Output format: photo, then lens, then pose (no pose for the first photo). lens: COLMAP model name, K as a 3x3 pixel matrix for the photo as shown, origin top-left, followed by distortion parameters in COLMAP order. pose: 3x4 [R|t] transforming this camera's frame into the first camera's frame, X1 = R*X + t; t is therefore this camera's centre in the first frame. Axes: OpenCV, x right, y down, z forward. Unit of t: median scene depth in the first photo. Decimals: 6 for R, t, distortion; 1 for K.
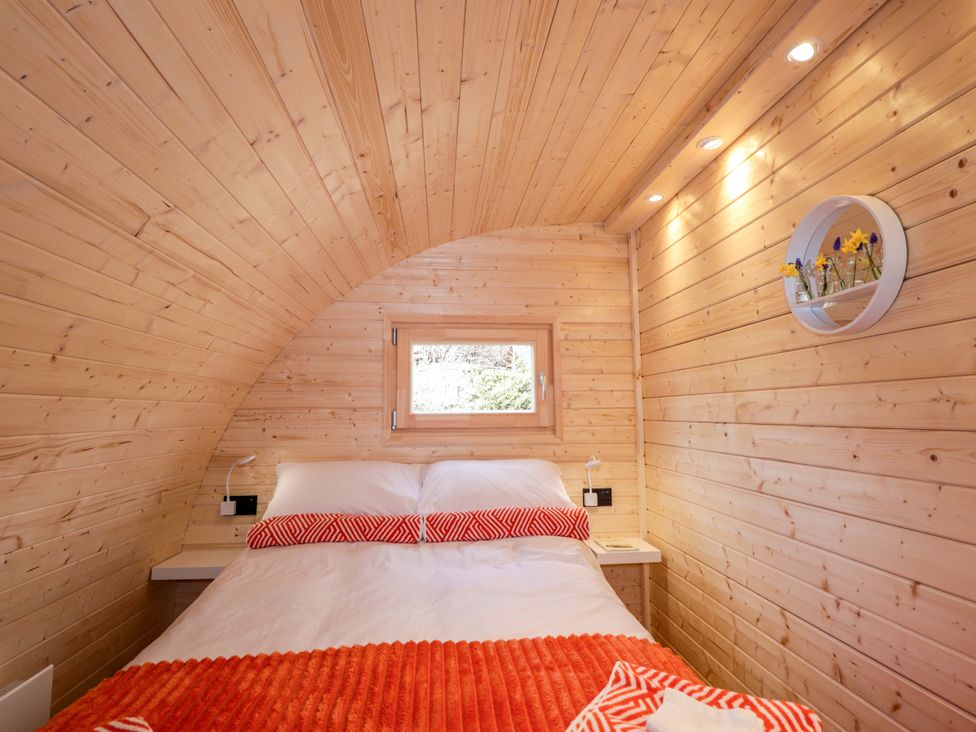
lens RADIAL K [[511.3, 0, 492.0], [0, 511.3, 364.7], [0, 0, 1]] dist [0.003207, -0.014391]
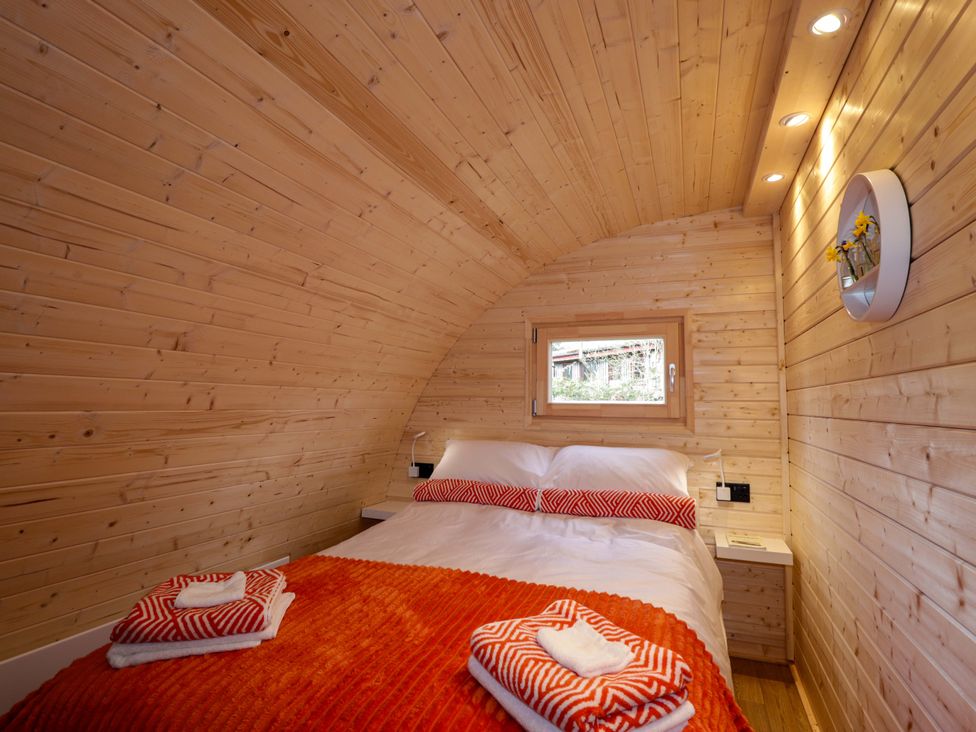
lens RADIAL K [[511.3, 0, 492.0], [0, 511.3, 364.7], [0, 0, 1]] dist [0.003207, -0.014391]
pose [[0.889498, -0.015911, -0.456662, 0.309106], [0.023113, 0.999681, 0.010188, -0.004522], [0.456354, -0.019617, 0.889582, -0.086817]]
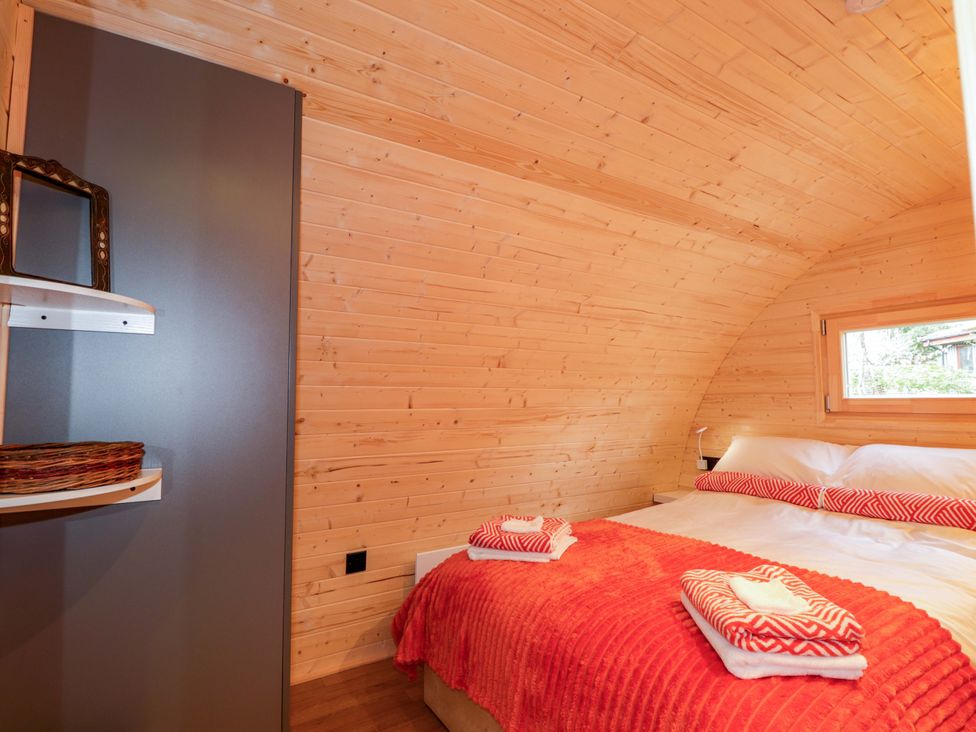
lens RADIAL K [[511.3, 0, 492.0], [0, 511.3, 364.7], [0, 0, 1]] dist [0.003207, -0.014391]
pose [[0.455642, -0.055502, -0.888431, 0.561425], [0.080627, 0.996525, -0.020904, -0.013182], [0.886504, -0.062106, 0.458534, -0.166093]]
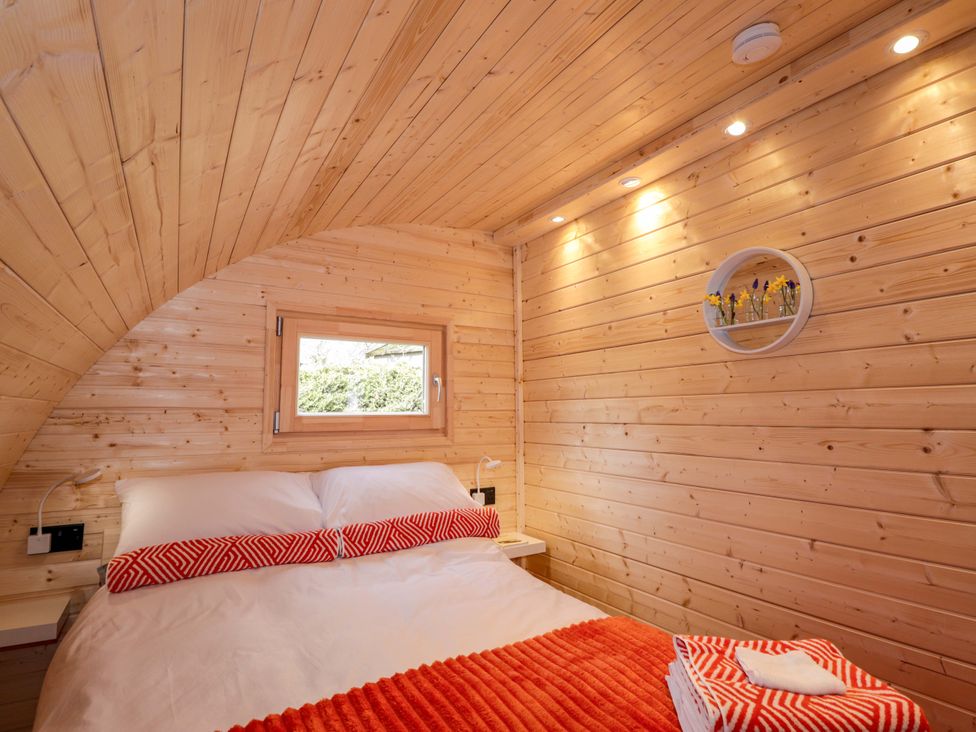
lens RADIAL K [[511.3, 0, 492.0], [0, 511.3, 364.7], [0, 0, 1]] dist [0.003207, -0.014391]
pose [[0.900195, 0.044628, 0.433195, -0.296589], [-0.042304, 0.998992, -0.015006, 0.009414], [-0.433428, -0.004818, 0.901175, 0.077926]]
